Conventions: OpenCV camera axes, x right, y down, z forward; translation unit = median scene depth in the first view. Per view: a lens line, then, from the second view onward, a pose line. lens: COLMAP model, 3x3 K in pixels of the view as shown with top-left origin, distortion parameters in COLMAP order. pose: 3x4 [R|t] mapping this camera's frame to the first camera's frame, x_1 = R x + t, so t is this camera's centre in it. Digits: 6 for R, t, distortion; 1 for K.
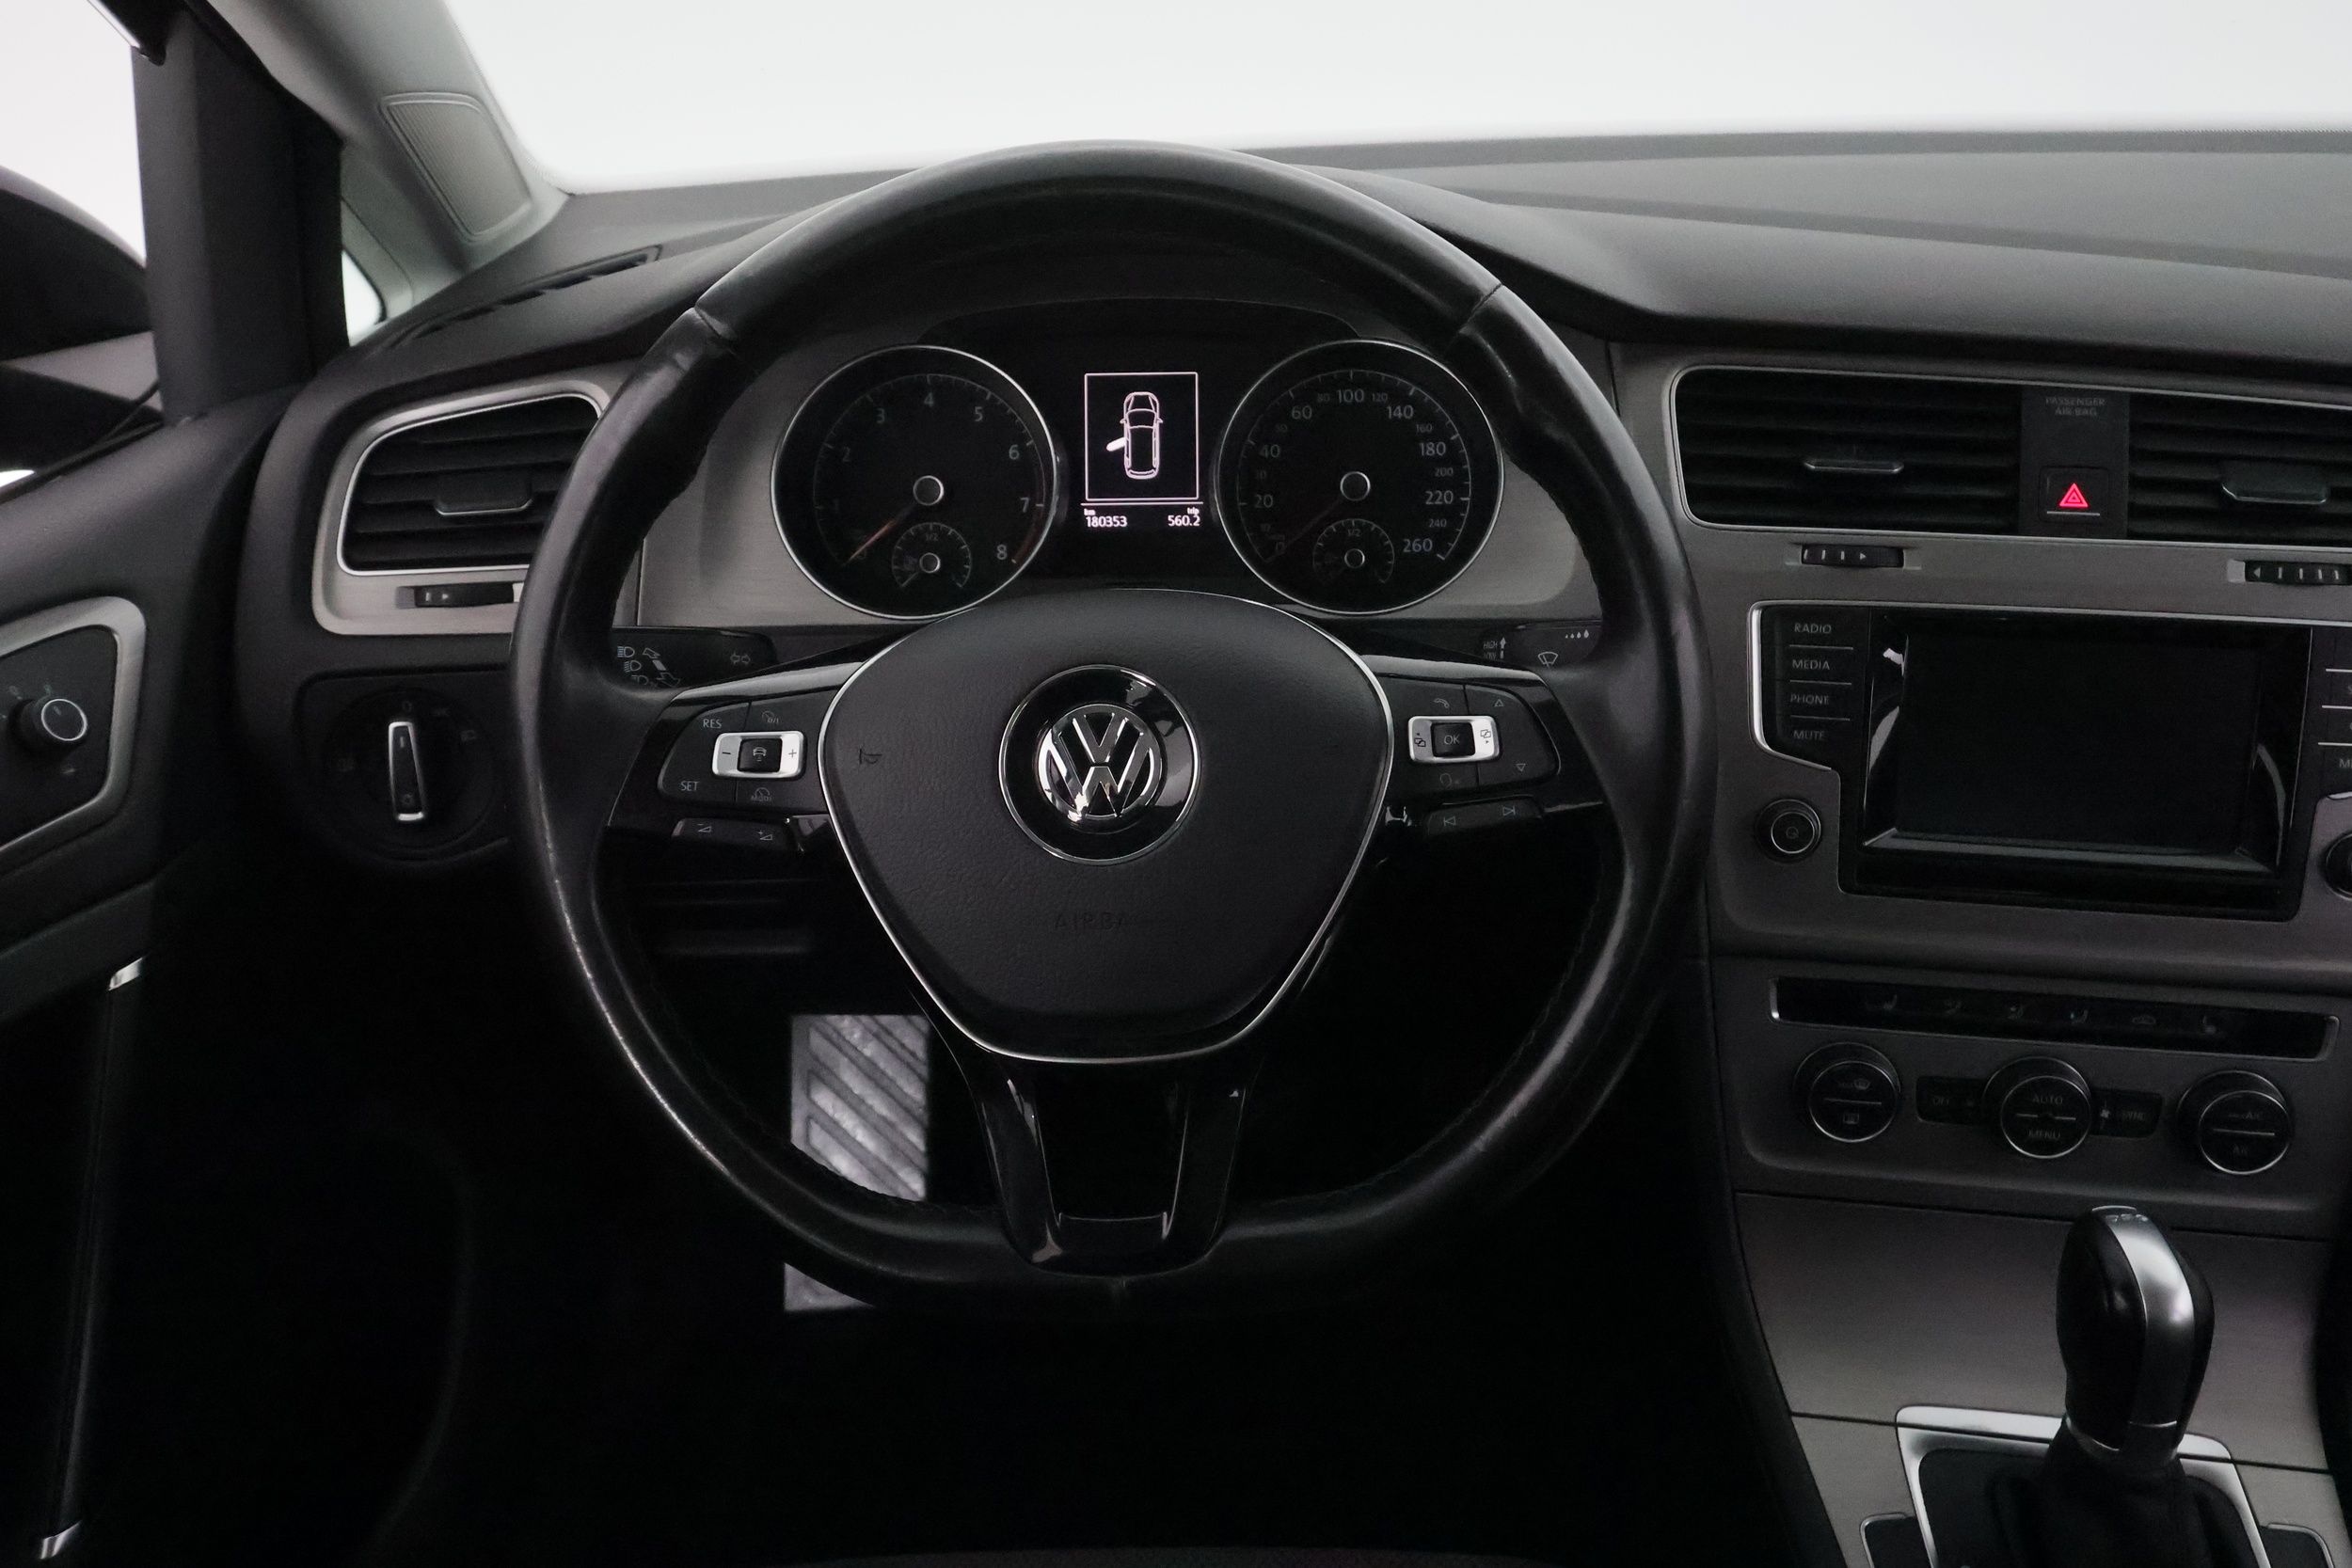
lens RADIAL K [[1935.3, 0, 1176.0], [0, 1935.3, 784.0], [0, 0, 1]] dist [-0.000761, 0.002756]
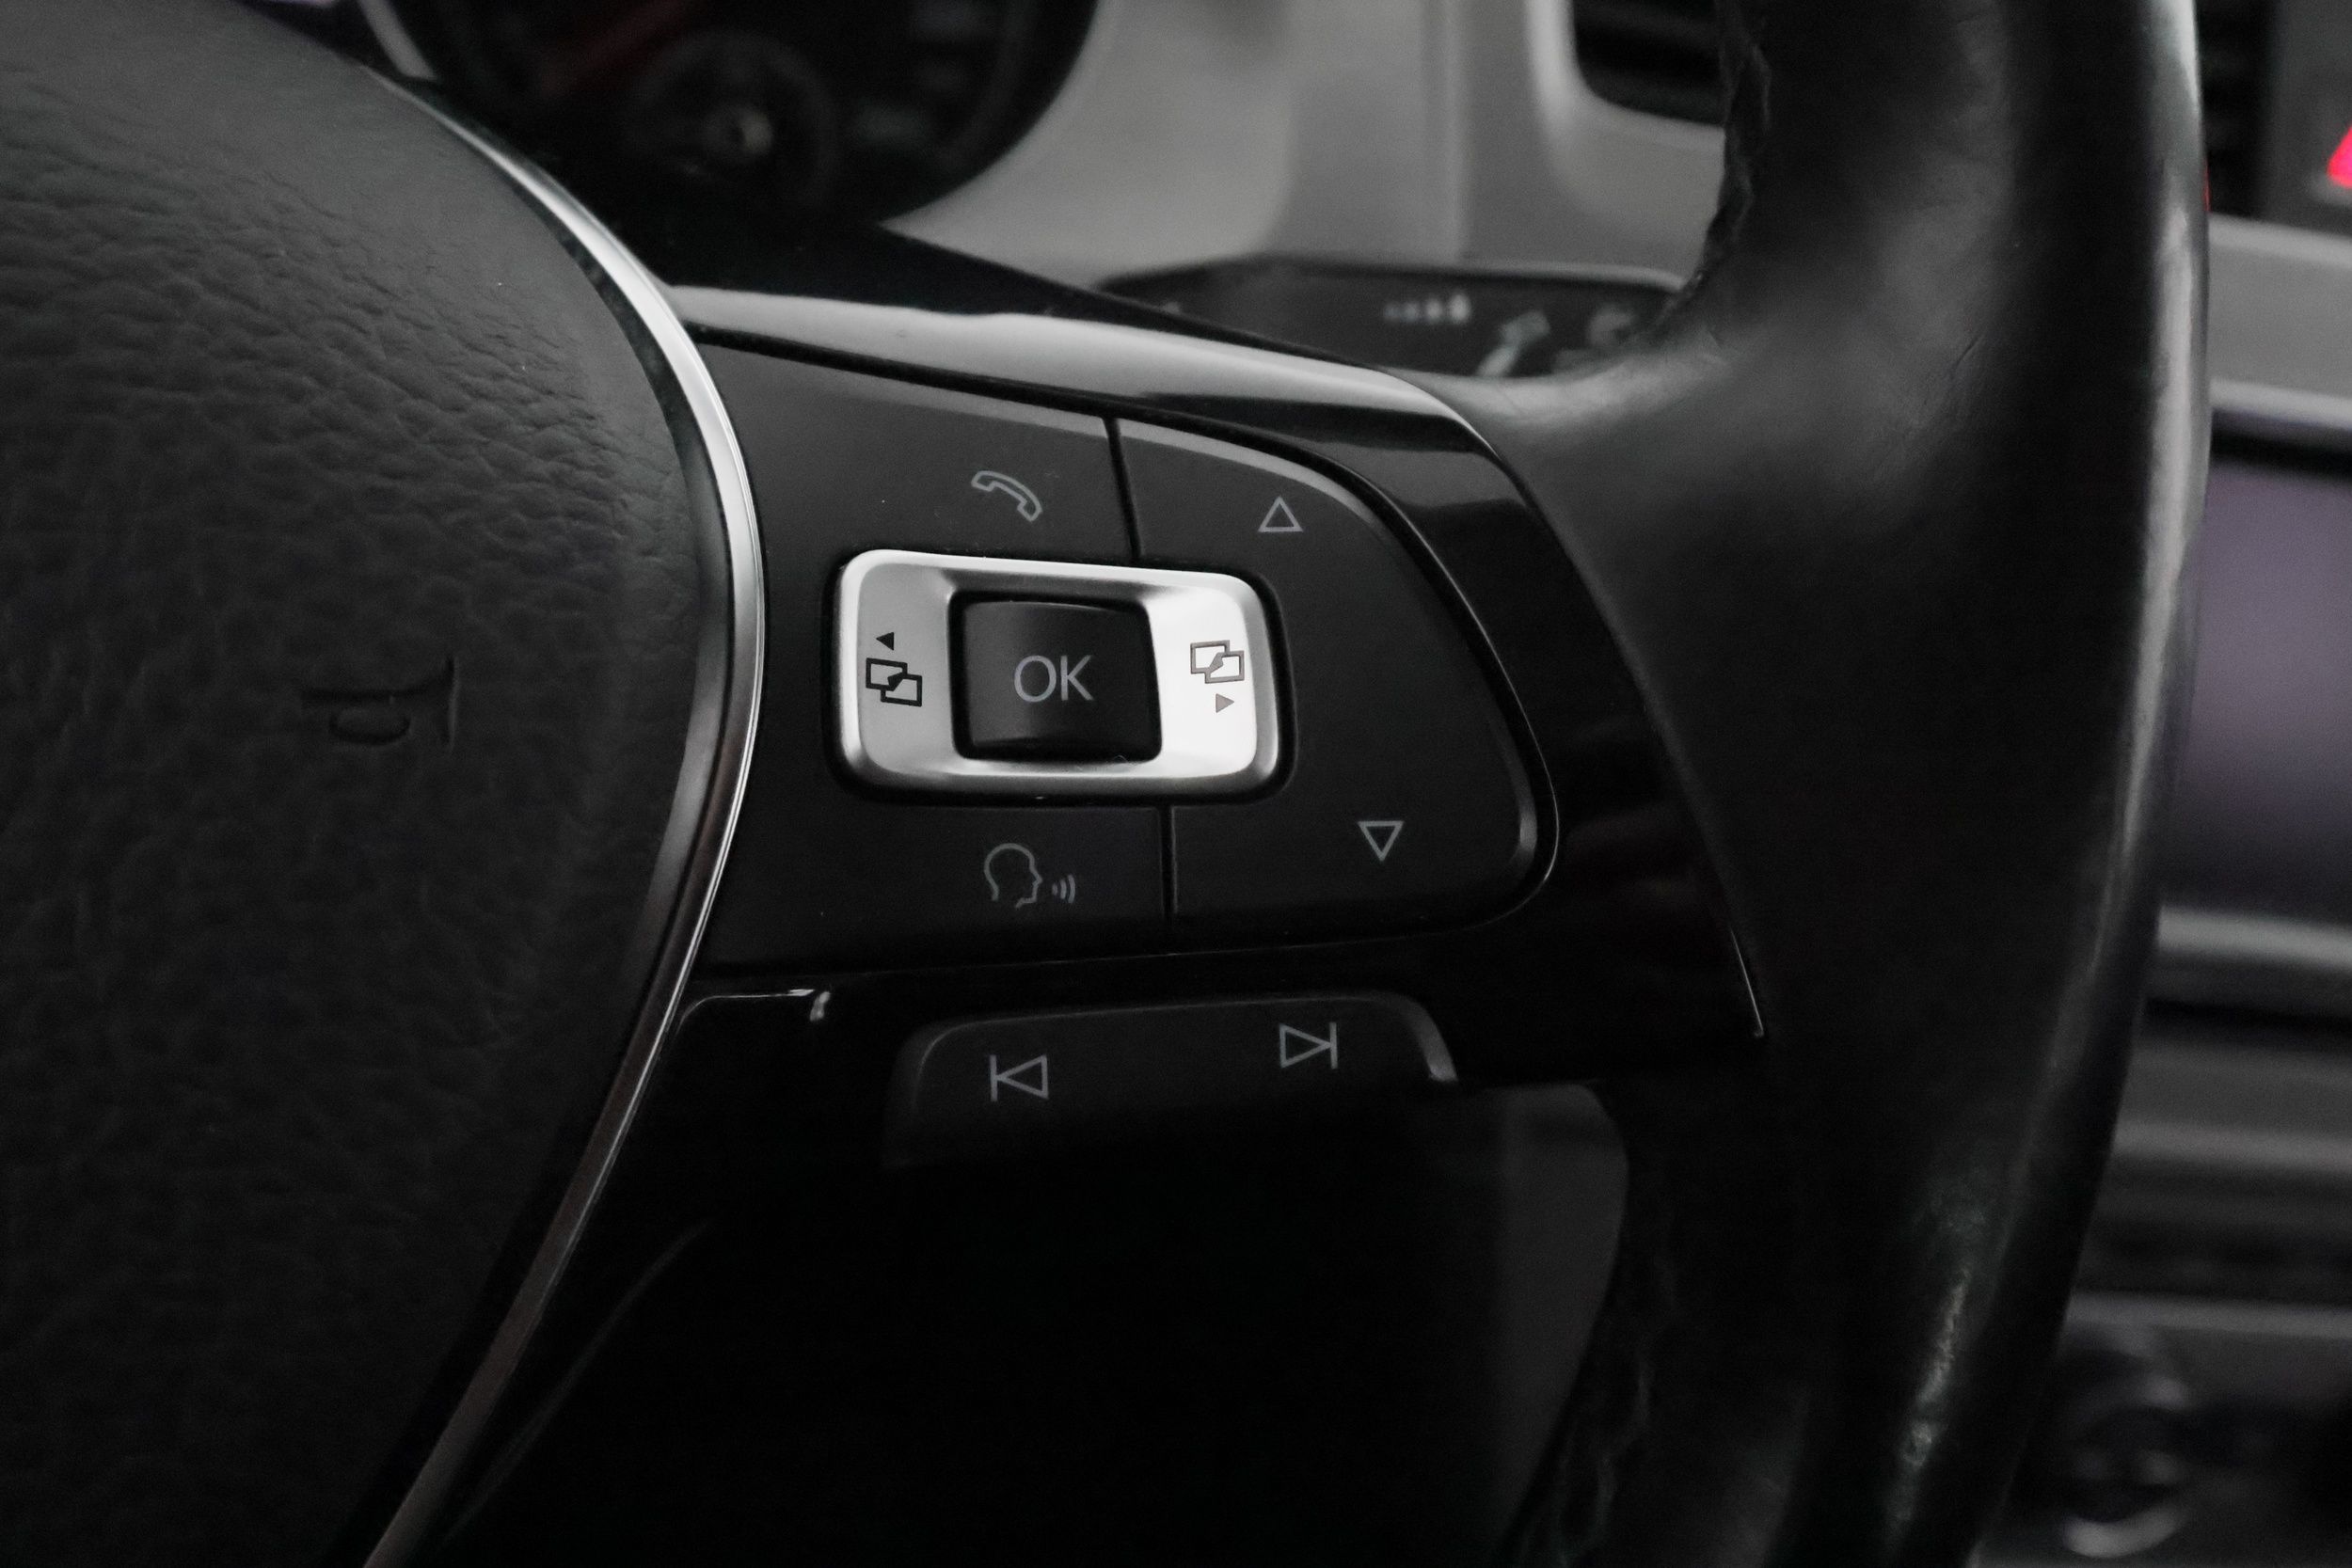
lens RADIAL K [[1935.3, 0, 1176.0], [0, 1935.3, 784.0], [0, 0, 1]] dist [-0.000761, 0.002756]
pose [[0.957897, 0.033527, 0.285149, 0.078813], [-0.061059, 0.994228, 0.088218, -0.024785], [-0.280546, -0.101914, 0.954415, 0.648250]]
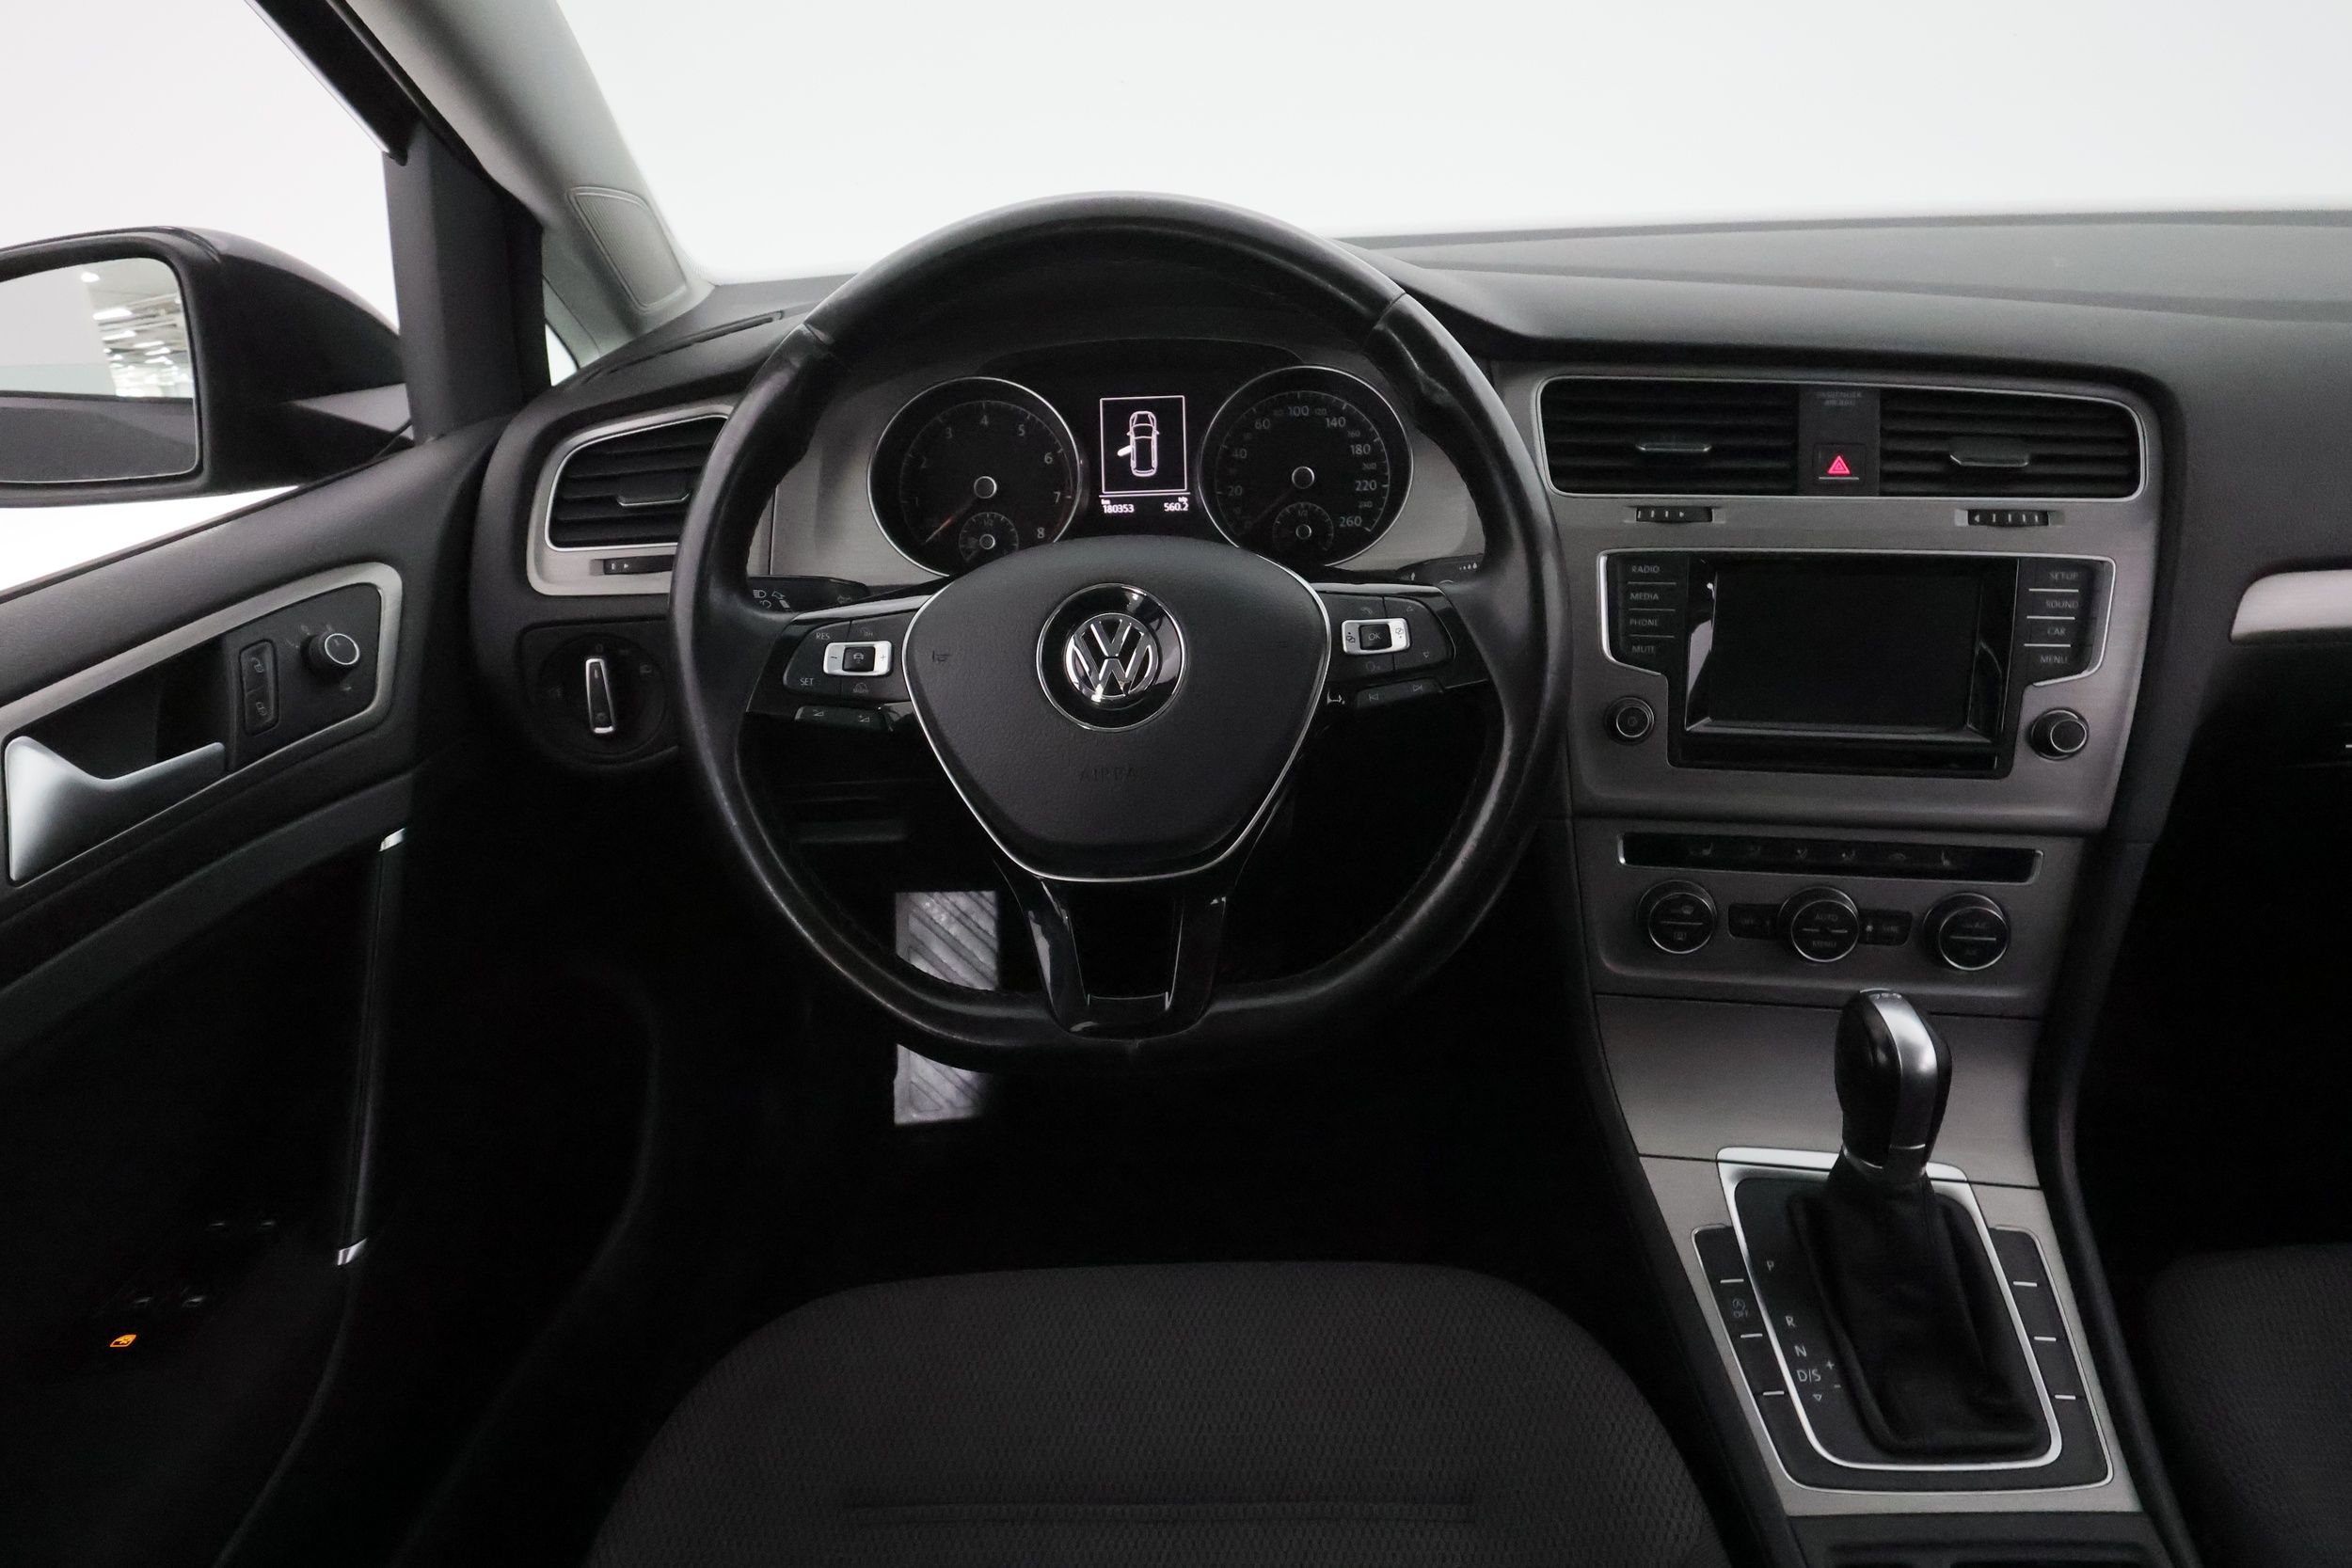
lens RADIAL K [[1435.7, 0, 1179.5], [0, 1435.7, 784.8], [0, 0, 1]] dist [0.000541, -0.000357]
pose [[0.999825, -0.018312, -0.003701, 0.007573], [0.018338, 0.999807, 0.007119, 0.056828], [0.003570, -0.007186, 0.999968, 0.003988]]
